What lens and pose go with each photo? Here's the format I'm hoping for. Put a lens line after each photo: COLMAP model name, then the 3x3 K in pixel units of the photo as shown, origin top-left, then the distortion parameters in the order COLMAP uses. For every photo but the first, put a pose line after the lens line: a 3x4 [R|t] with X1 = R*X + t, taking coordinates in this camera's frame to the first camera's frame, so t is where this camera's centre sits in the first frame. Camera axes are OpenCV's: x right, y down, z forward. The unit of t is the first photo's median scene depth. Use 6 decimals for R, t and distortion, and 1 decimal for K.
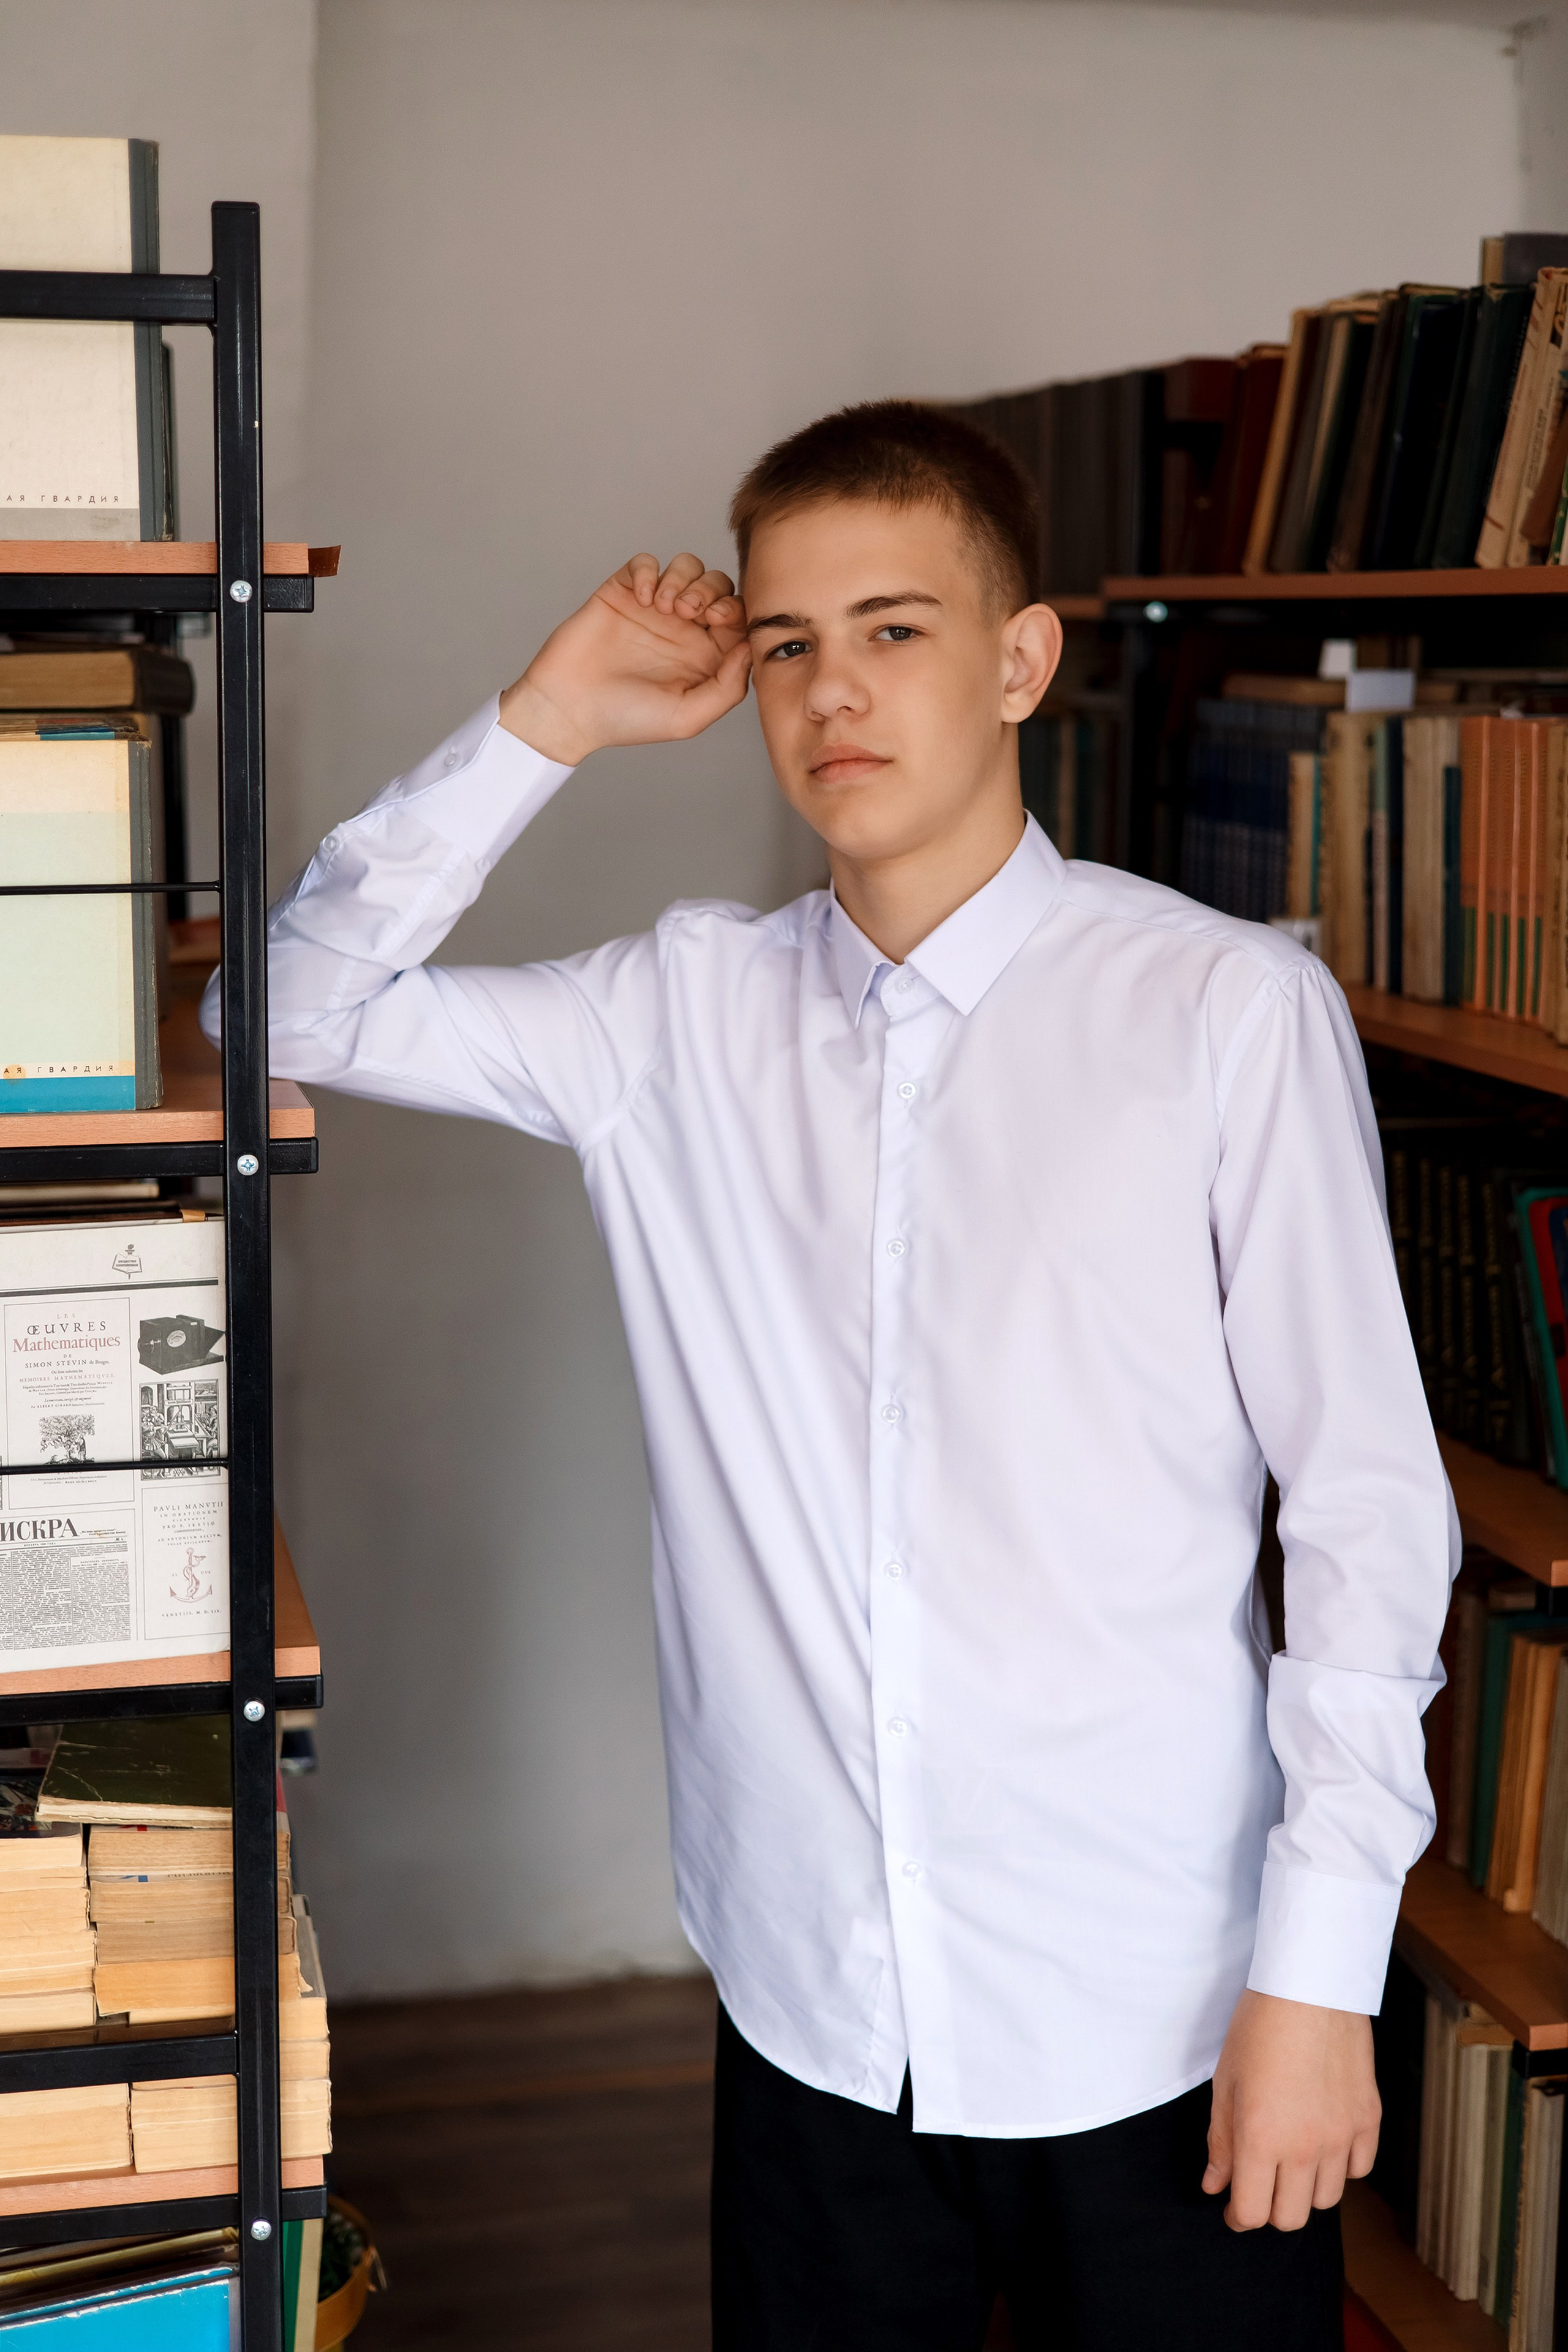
lens RADIAL K [[3391.8, 0, 785.9], [0, 3391.8, 1152.9], [0, 0, 1]] dist [0.011491, 0.000000]
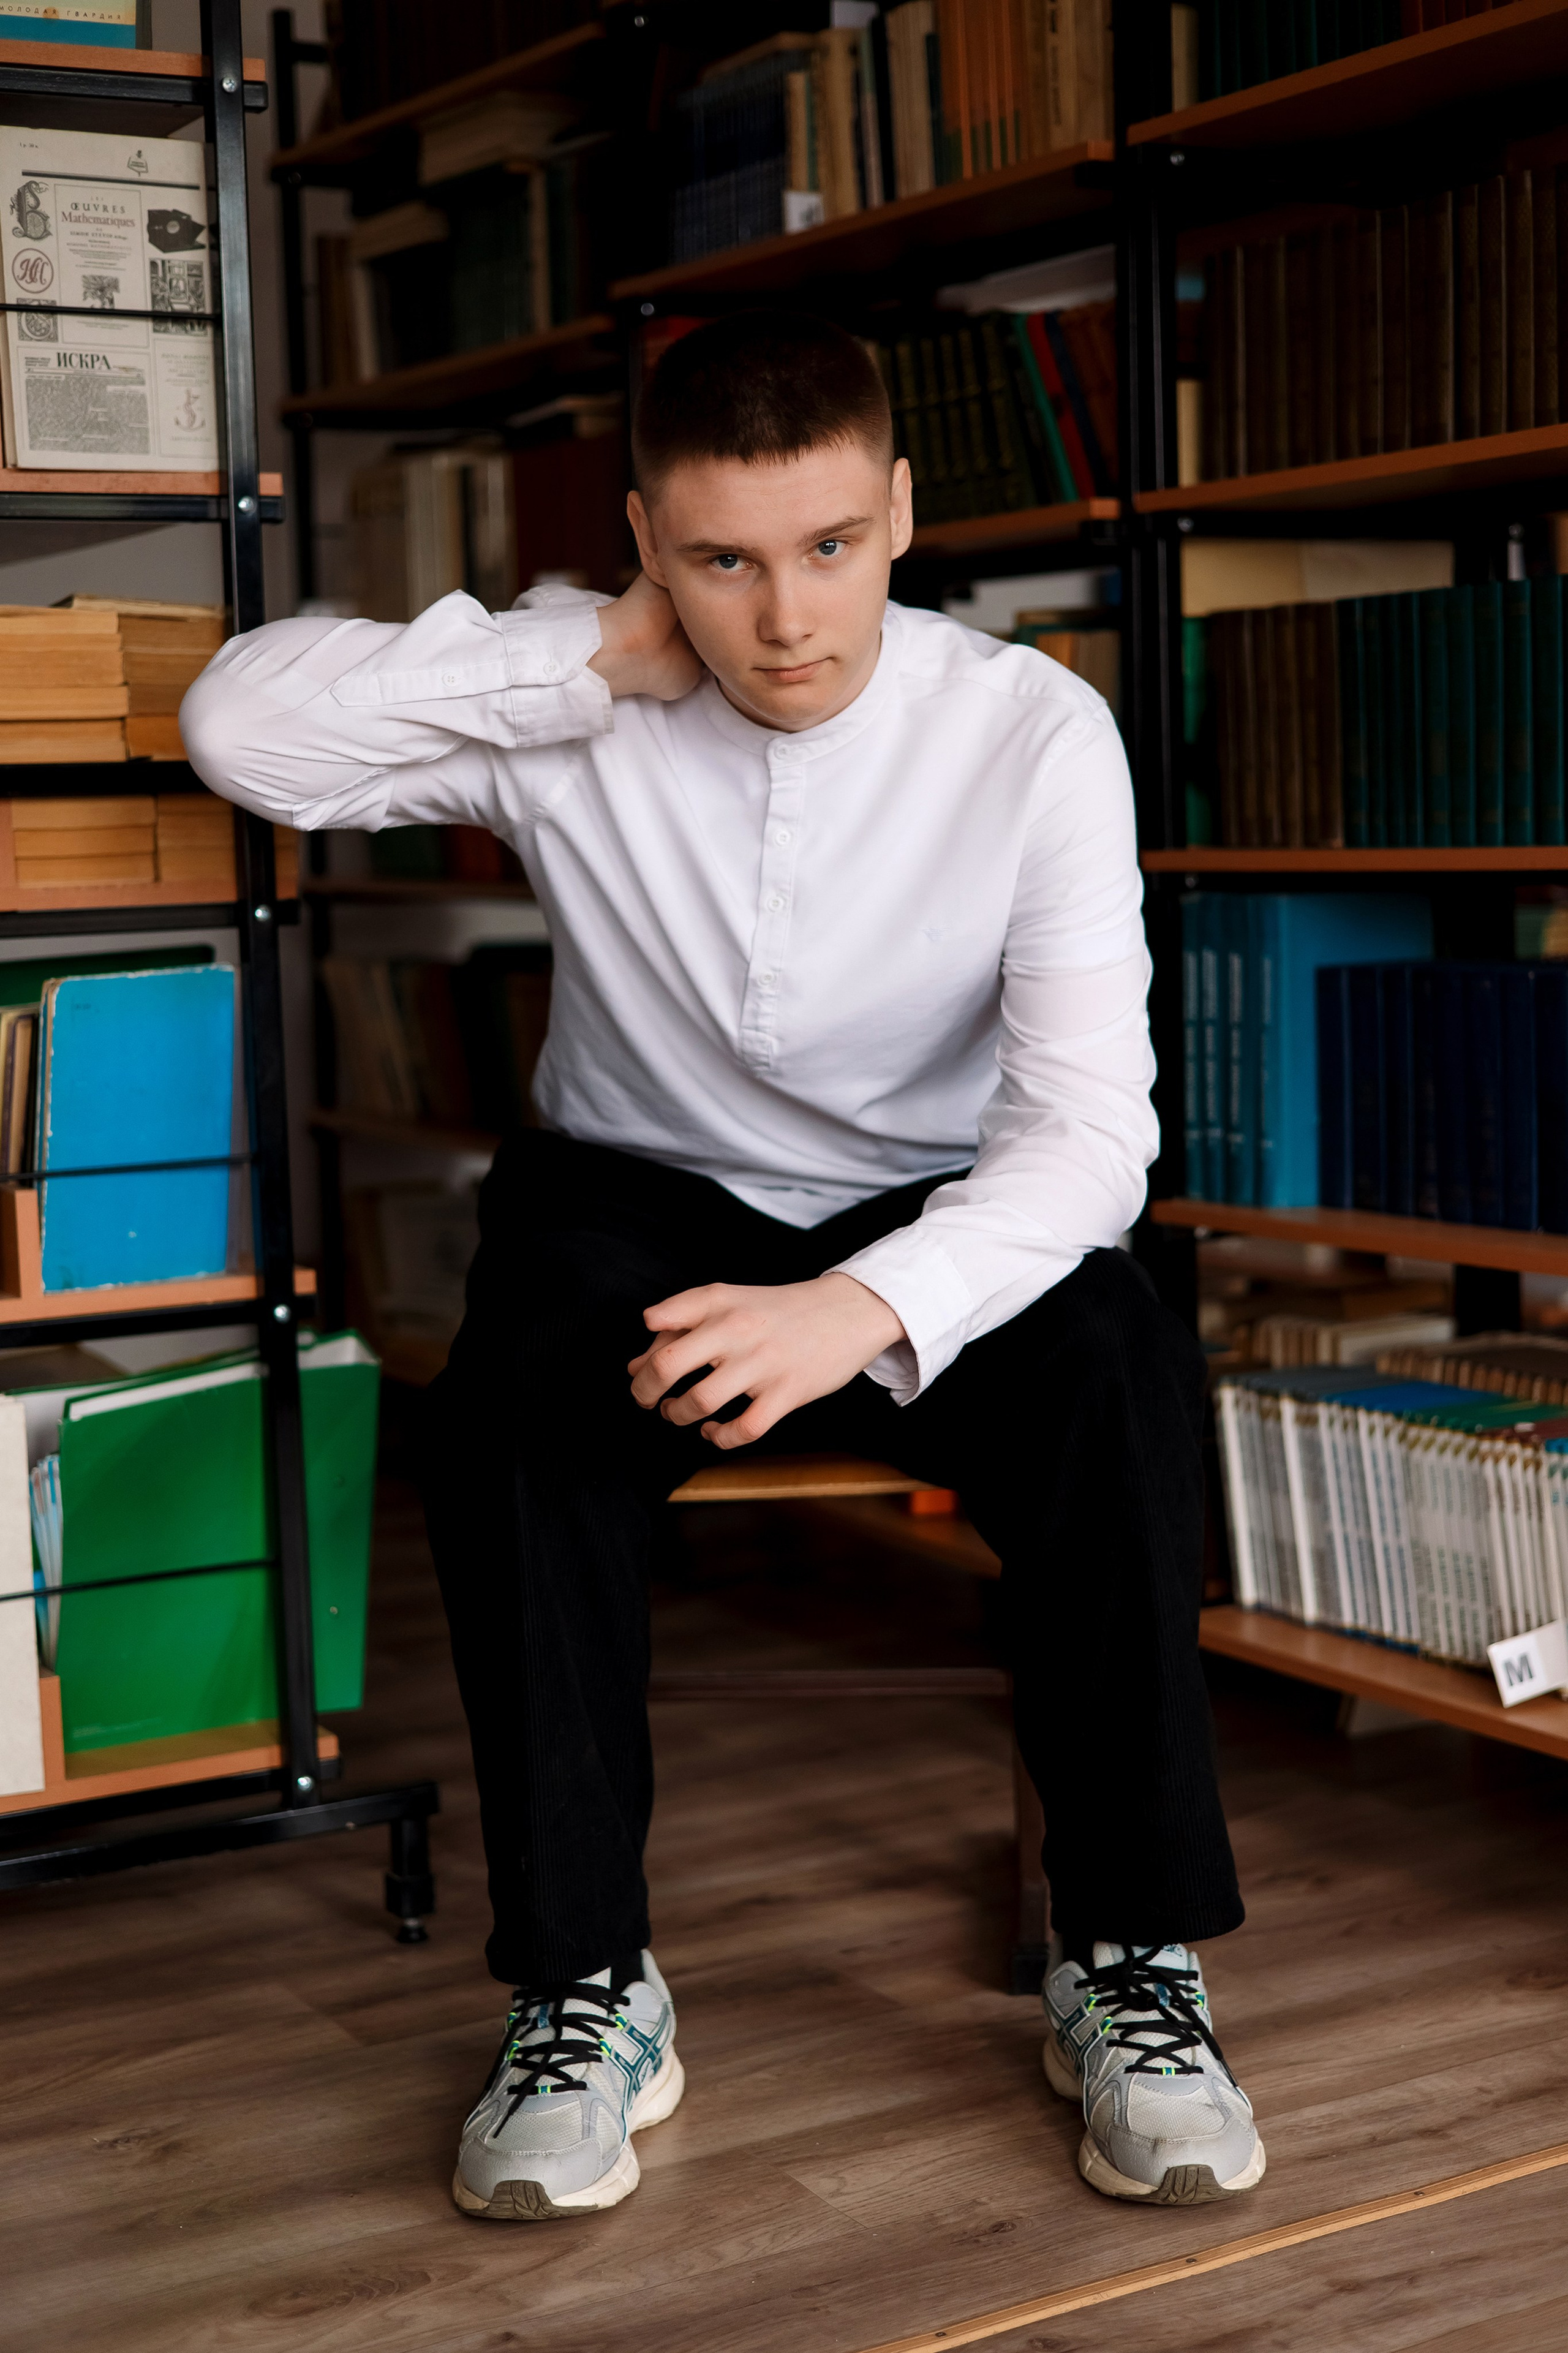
lens RADIAL K [[3536.6, 0, 781.2], [0, 3536.6, 1185.7], [0, 0, 1]] dist [0.014273, 0.000000]
pose [[0.957445, -0.061717, 0.281939, -0.307638], [0.078095, 0.995827, -0.047215, 0.433763], [-0.277849, 0.067224, 0.958270, -0.327016]]
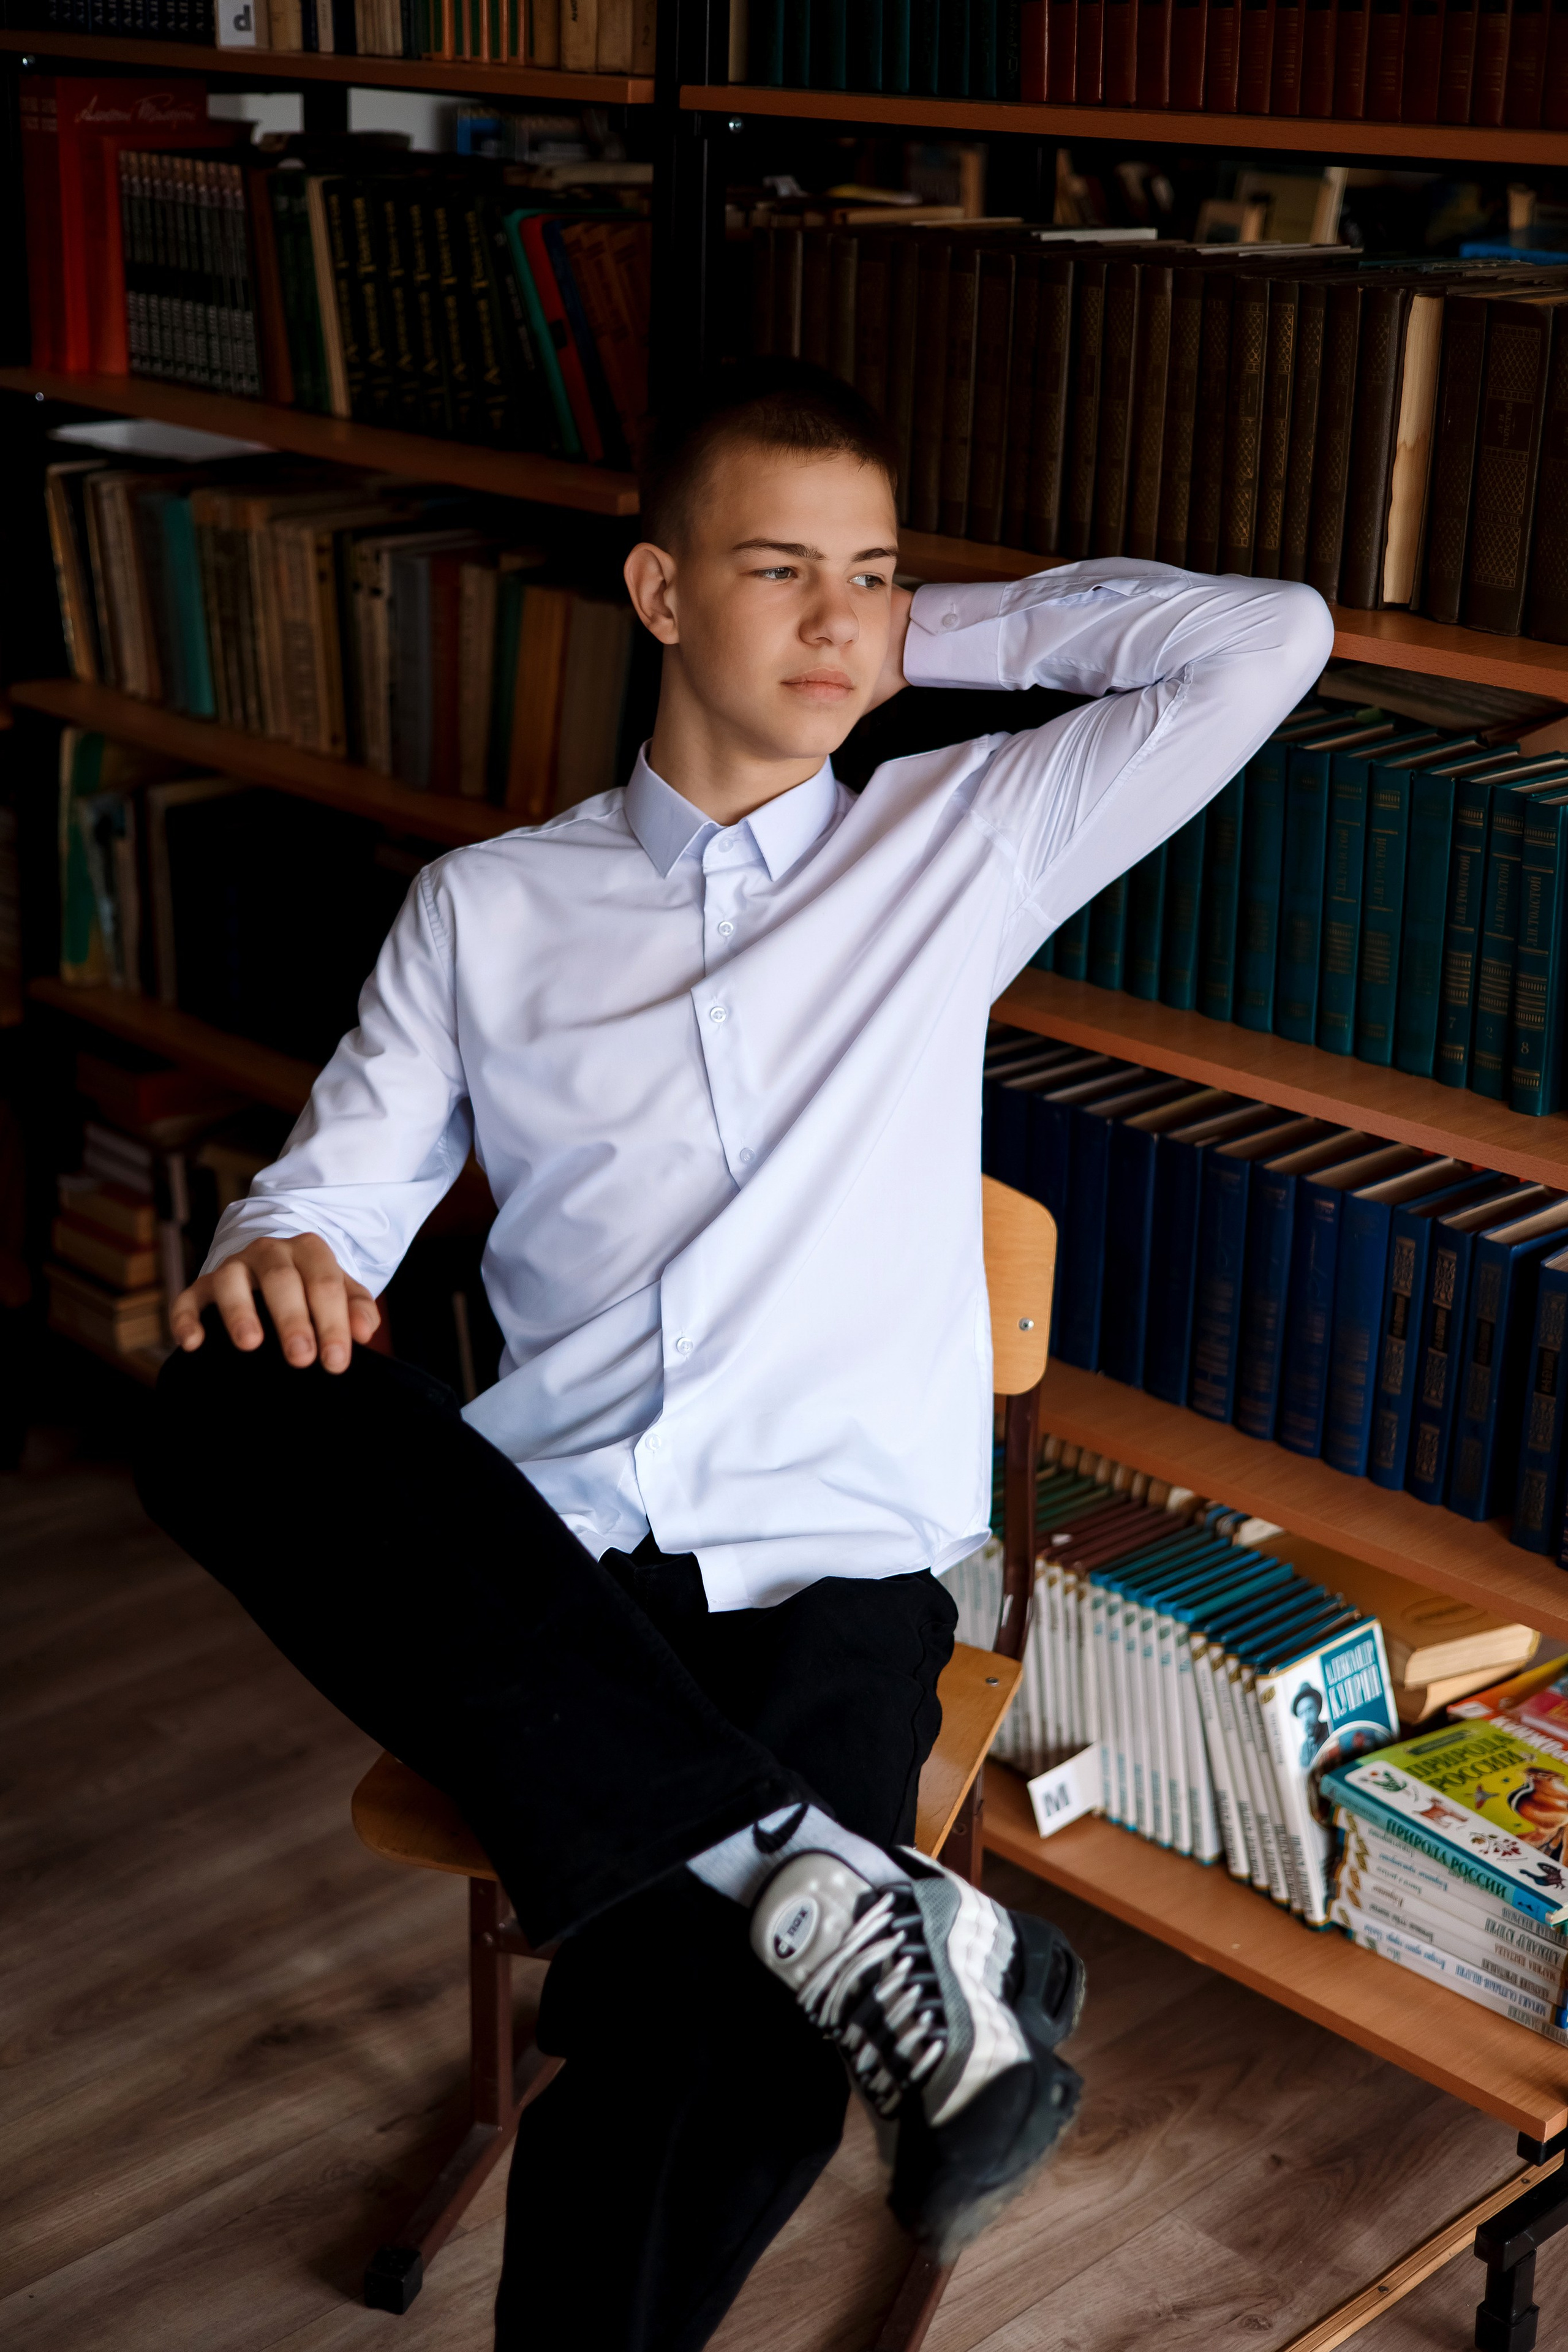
lens RADIAL K [[3391.8, 0, 776.2], [0, 3391.8, 1170.3], [0, 0, 1]] dist [0.011491, 0.000000]
pose [[0.860285, -0.153889, 0.486032, -0.345928], [0.054314, 0.975594, 0.212758, 0.094196], [-0.506911, -0.156634, 0.847648, -0.118093]]
